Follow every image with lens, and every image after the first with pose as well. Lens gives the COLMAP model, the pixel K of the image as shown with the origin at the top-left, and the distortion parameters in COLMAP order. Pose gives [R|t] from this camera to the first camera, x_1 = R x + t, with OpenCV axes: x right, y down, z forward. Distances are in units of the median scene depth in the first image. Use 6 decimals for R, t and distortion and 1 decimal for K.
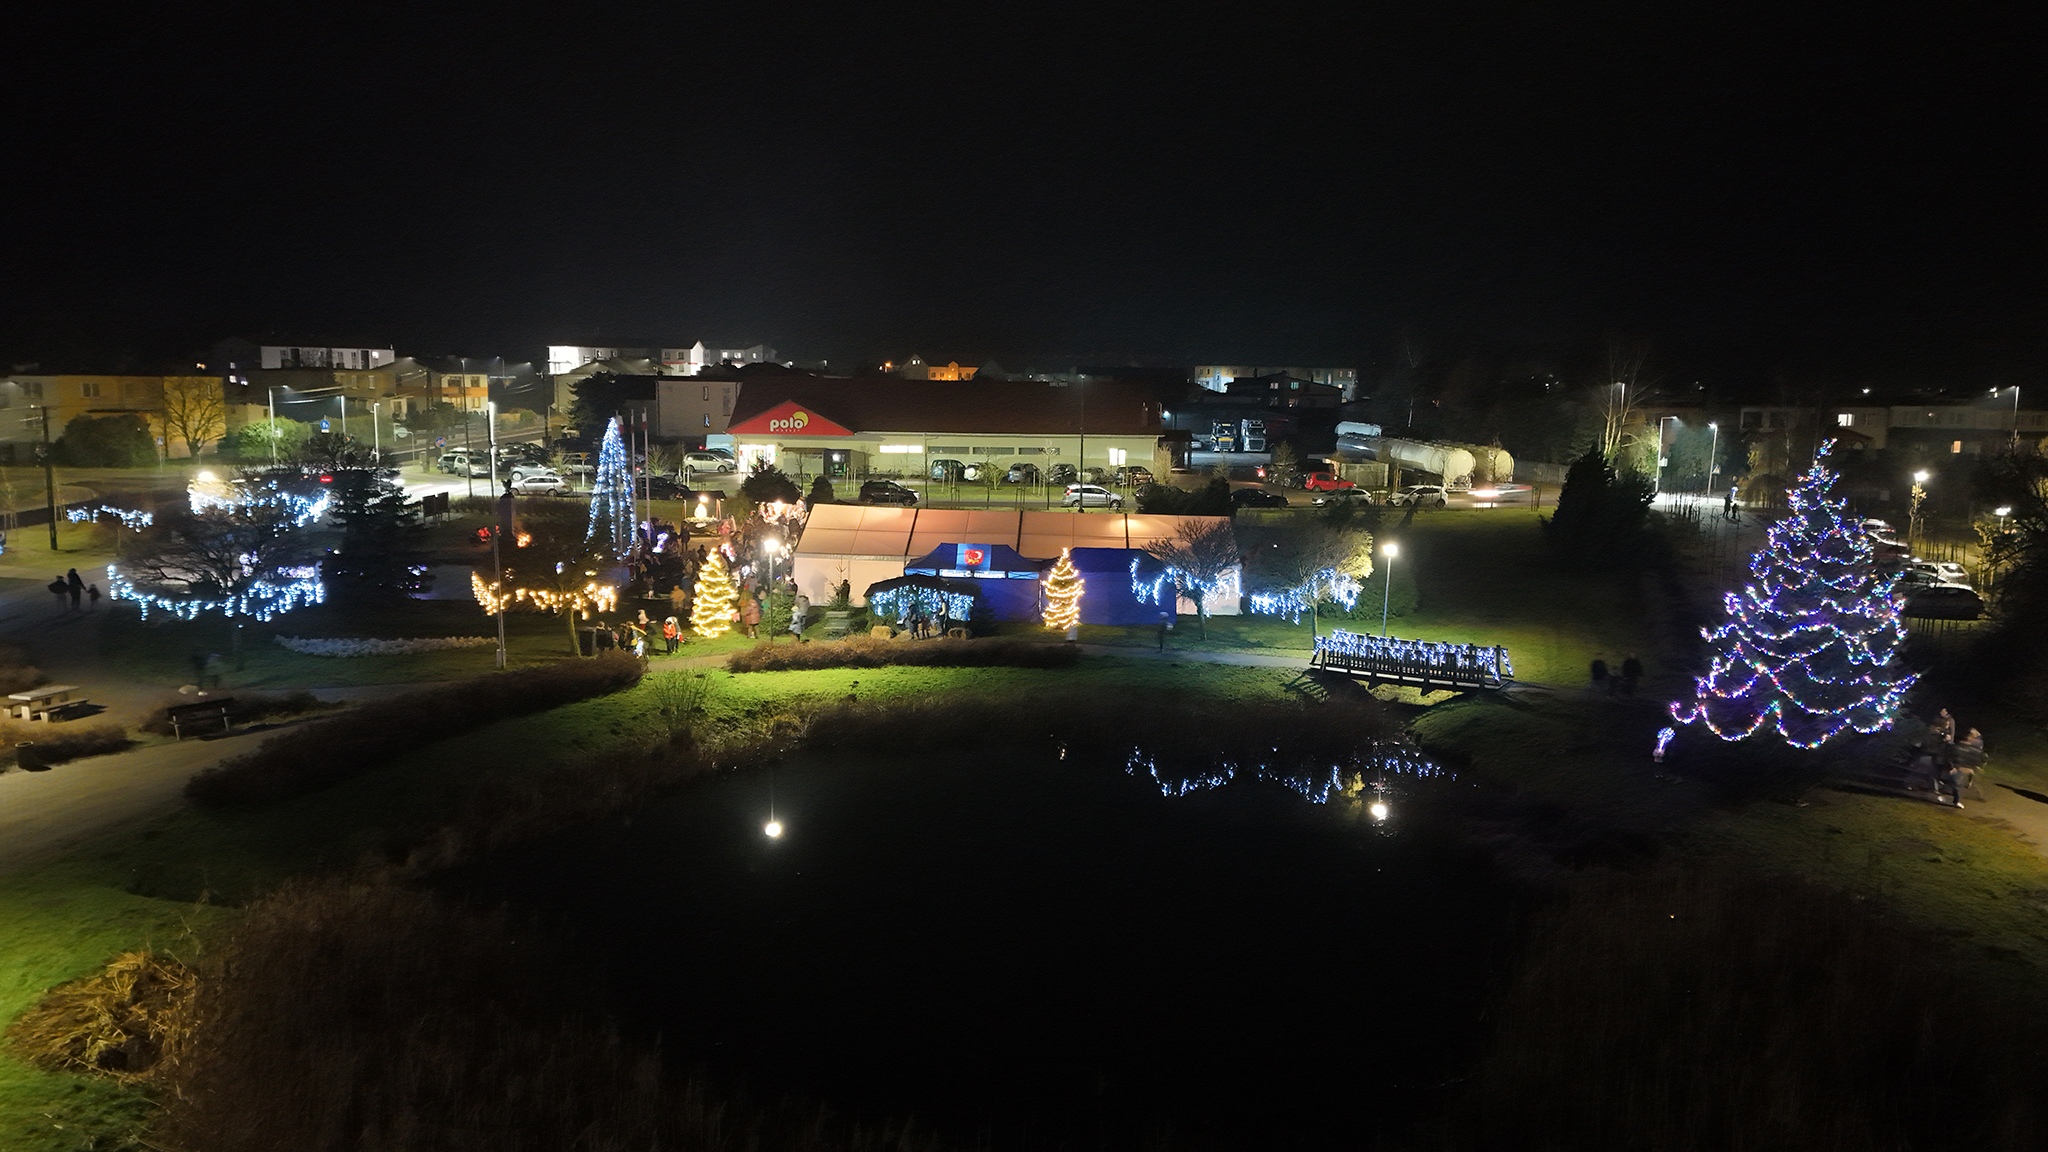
lens RADIAL K [[1535.0, 0, 1012.3], [0, 1535.0, 576.4], [0, 0, 1]] dist [0.078451, -0.087080]
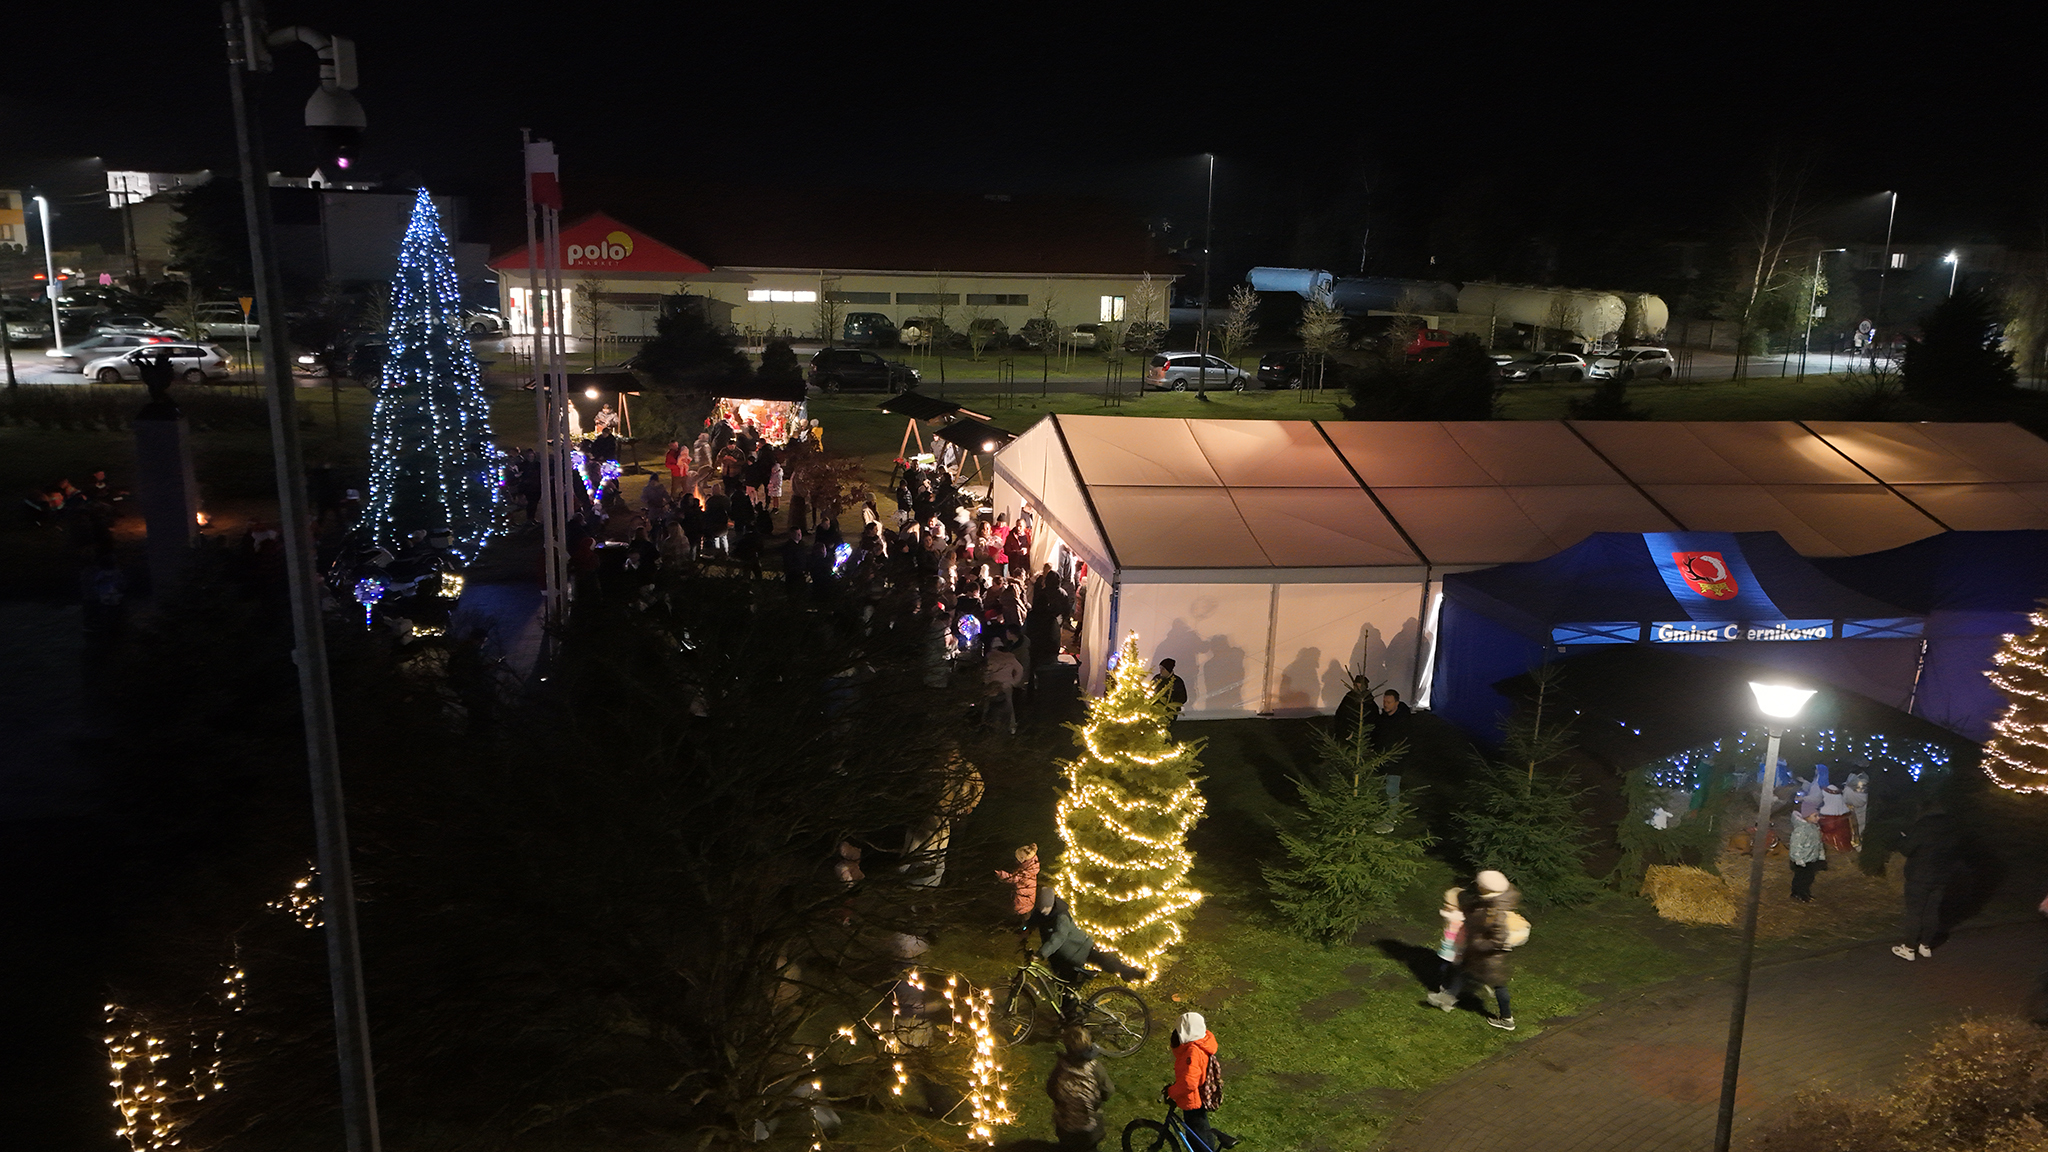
lens RADIAL K [[1535.0, 0, 1035.4], [0, 1535.0, 583.7], [0, 0, 1]] dist [0.078451, -0.087080]
pose [[0.970964, -0.044829, 0.234989, -0.129958], [0.023046, 0.995245, 0.094636, -0.024236], [-0.238114, -0.086473, 0.967380, 0.369792]]
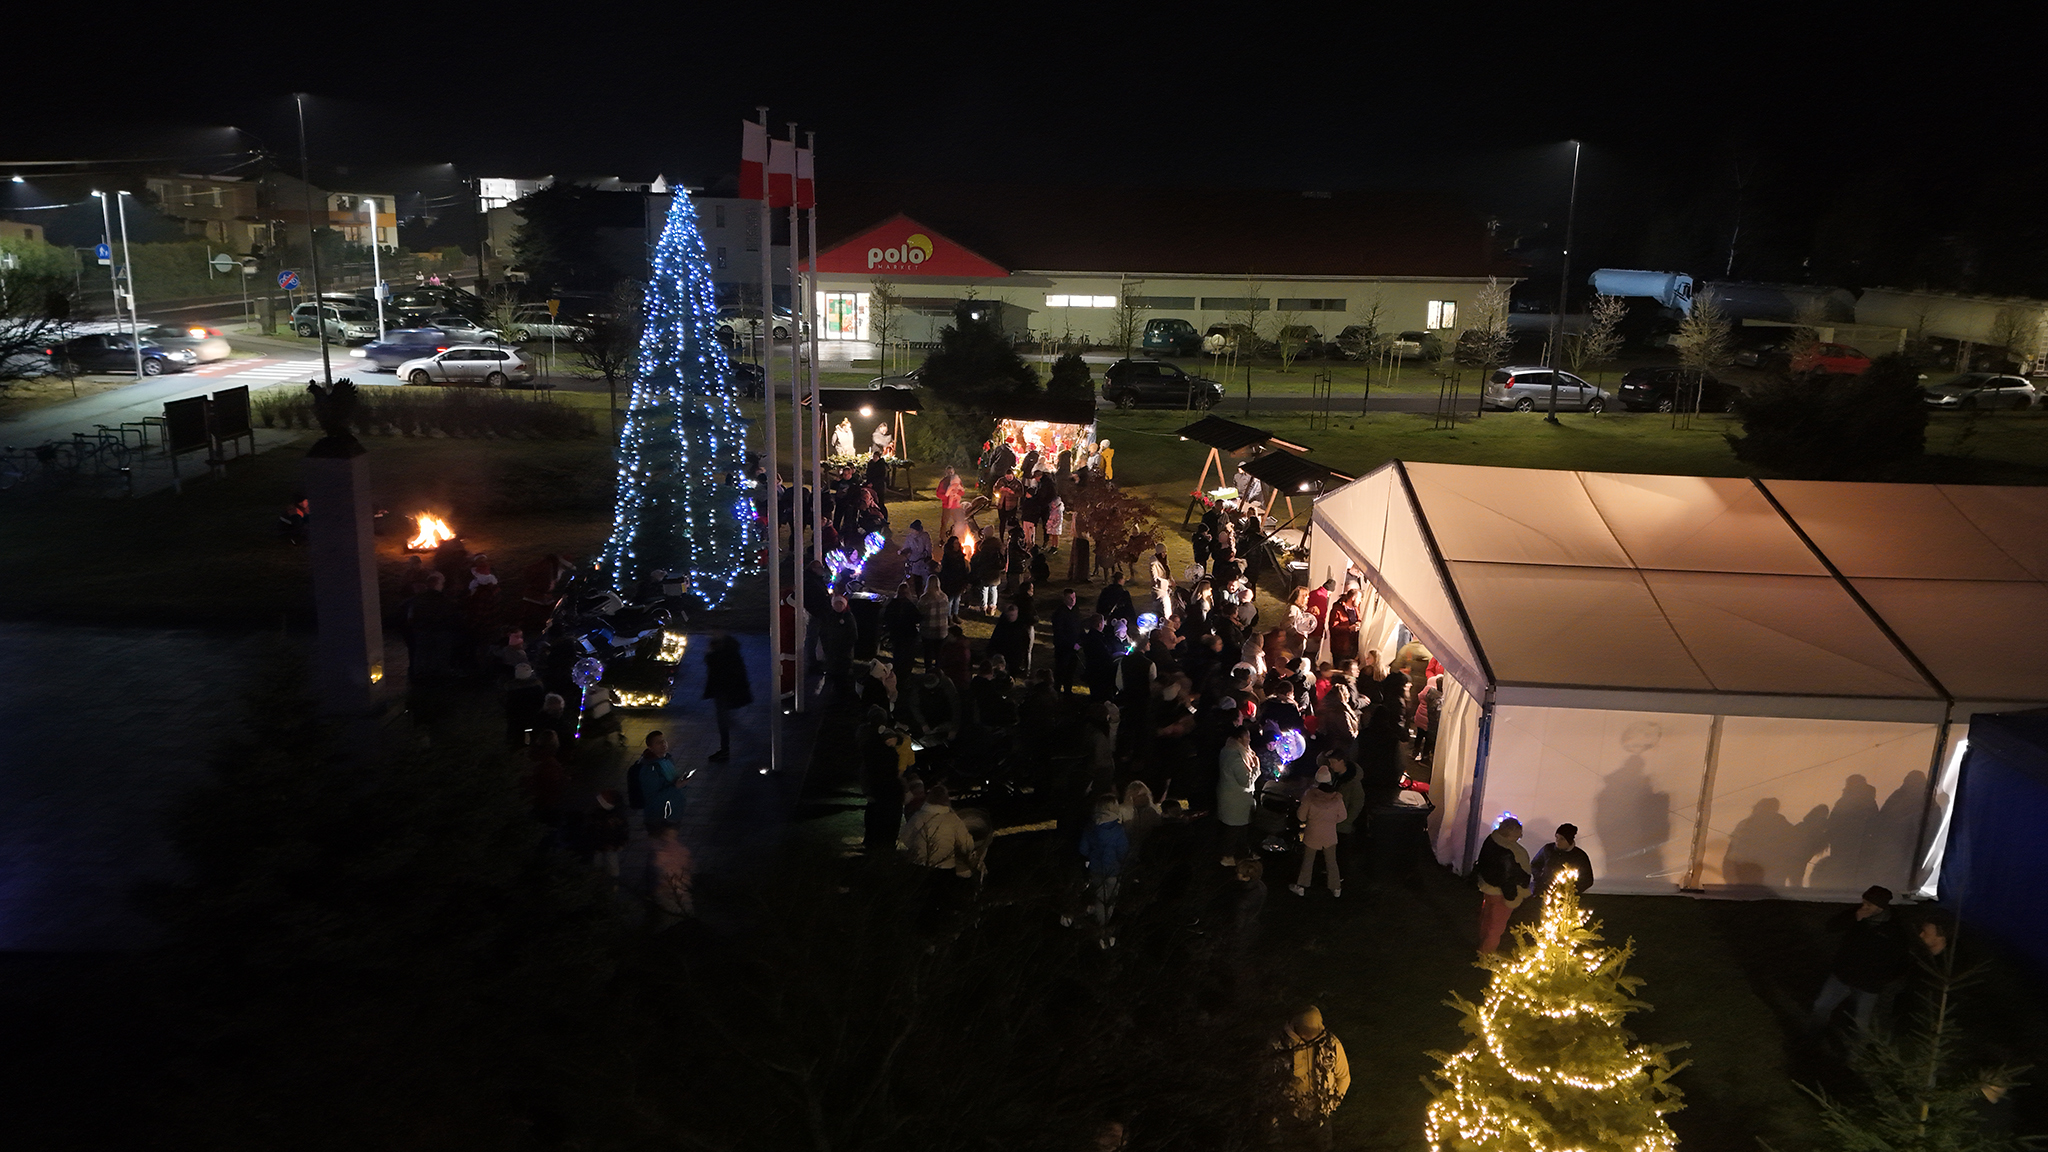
lens RADIAL K [[1535.0, 0, 1014.3], [0, 1535.0, 584.6], [0, 0, 1]] dist [0.078451, -0.087080]
pose [[0.999361, 0.000361, 0.035733, -0.124426], [-0.003686, 0.995658, 0.093017, -0.029765], [-0.035545, -0.093089, 0.995023, 0.410813]]
